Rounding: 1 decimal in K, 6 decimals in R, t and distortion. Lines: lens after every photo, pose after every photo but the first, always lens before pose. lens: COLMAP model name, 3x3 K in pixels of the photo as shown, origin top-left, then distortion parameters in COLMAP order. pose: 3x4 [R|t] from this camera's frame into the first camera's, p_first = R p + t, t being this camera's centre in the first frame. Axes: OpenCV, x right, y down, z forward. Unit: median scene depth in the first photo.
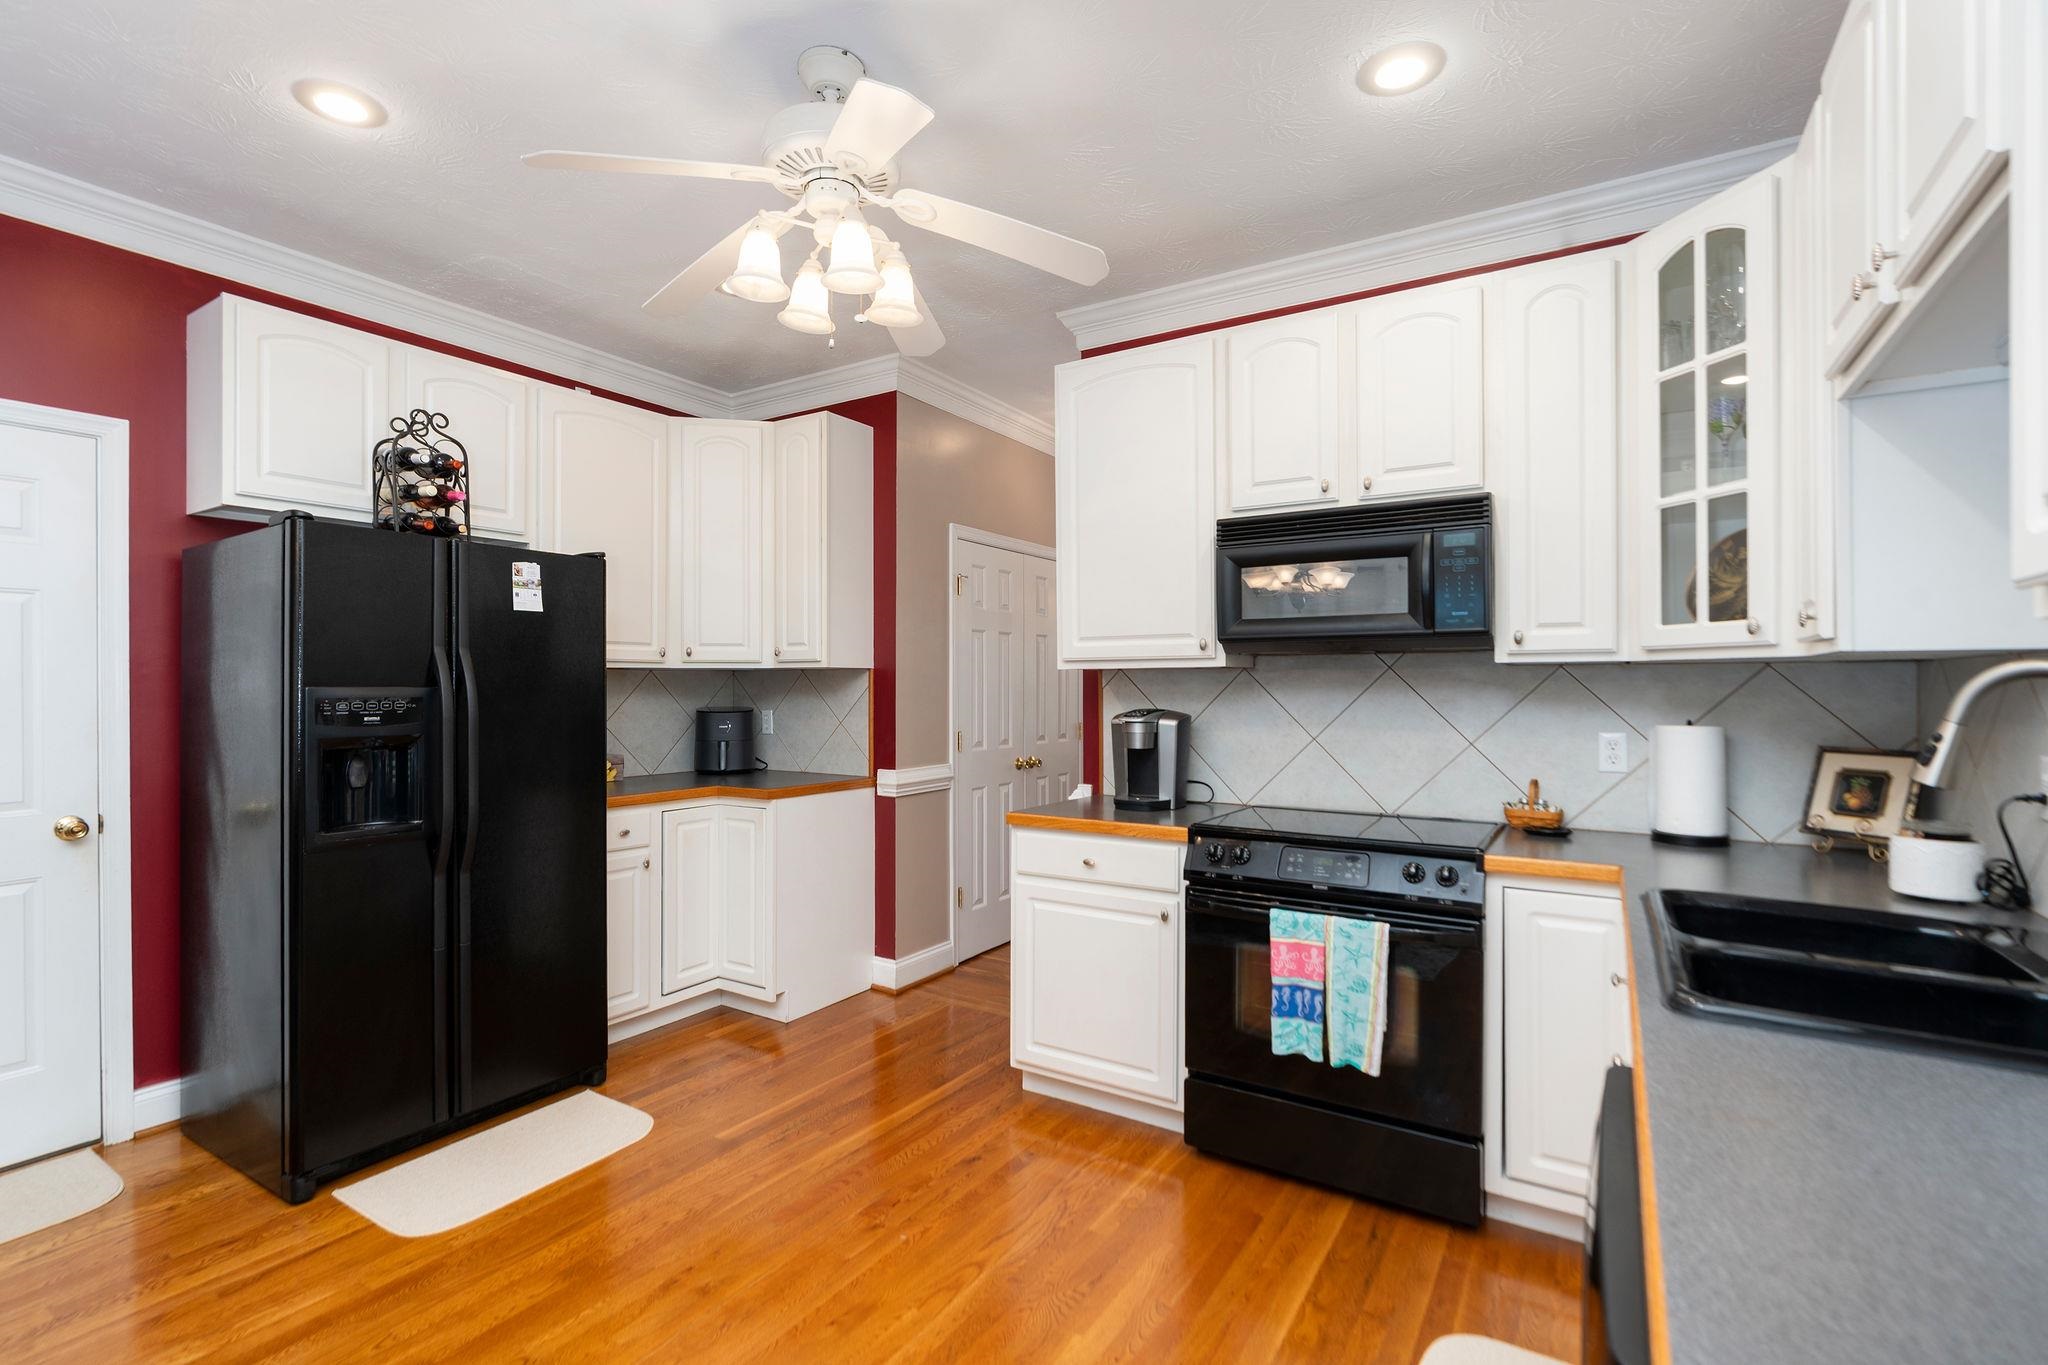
lens RADIAL K [[937.1, 0, 1024.6], [0, 937.1, 687.7], [0, 0, 1]] dist [-0.003056, -0.000201]
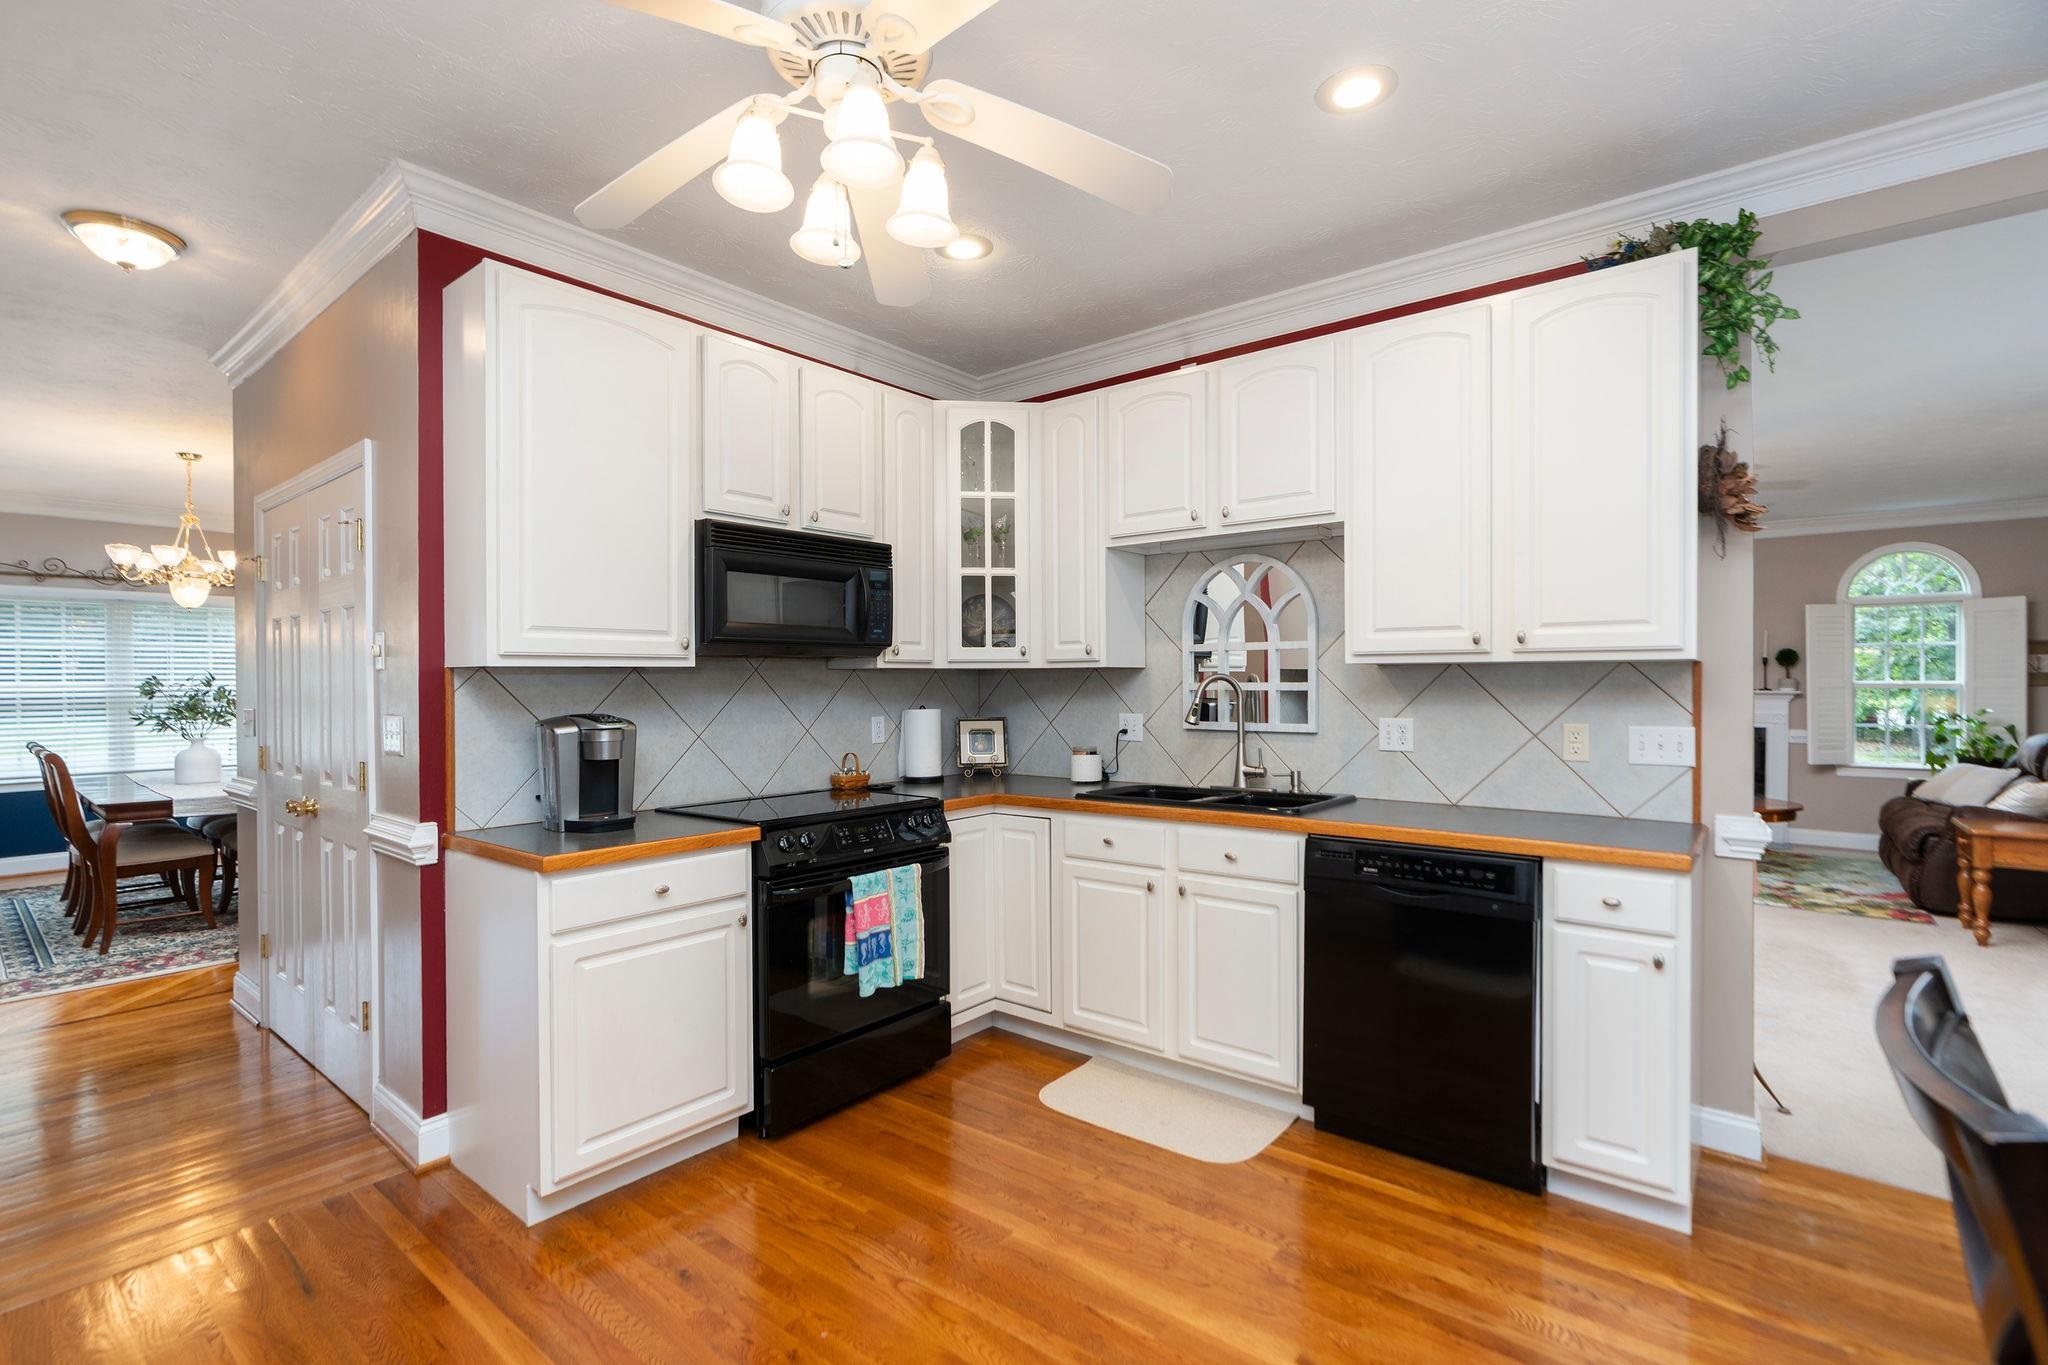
lens RADIAL K [[937.1, 0, 1024.6], [0, 937.1, 687.7], [0, 0, 1]] dist [-0.003056, -0.000201]
pose [[0.120328, -0.004950, 0.992722, -0.873911], [0.008291, 0.999958, 0.003981, -0.001766], [-0.992700, 0.007752, 0.120364, 0.652196]]
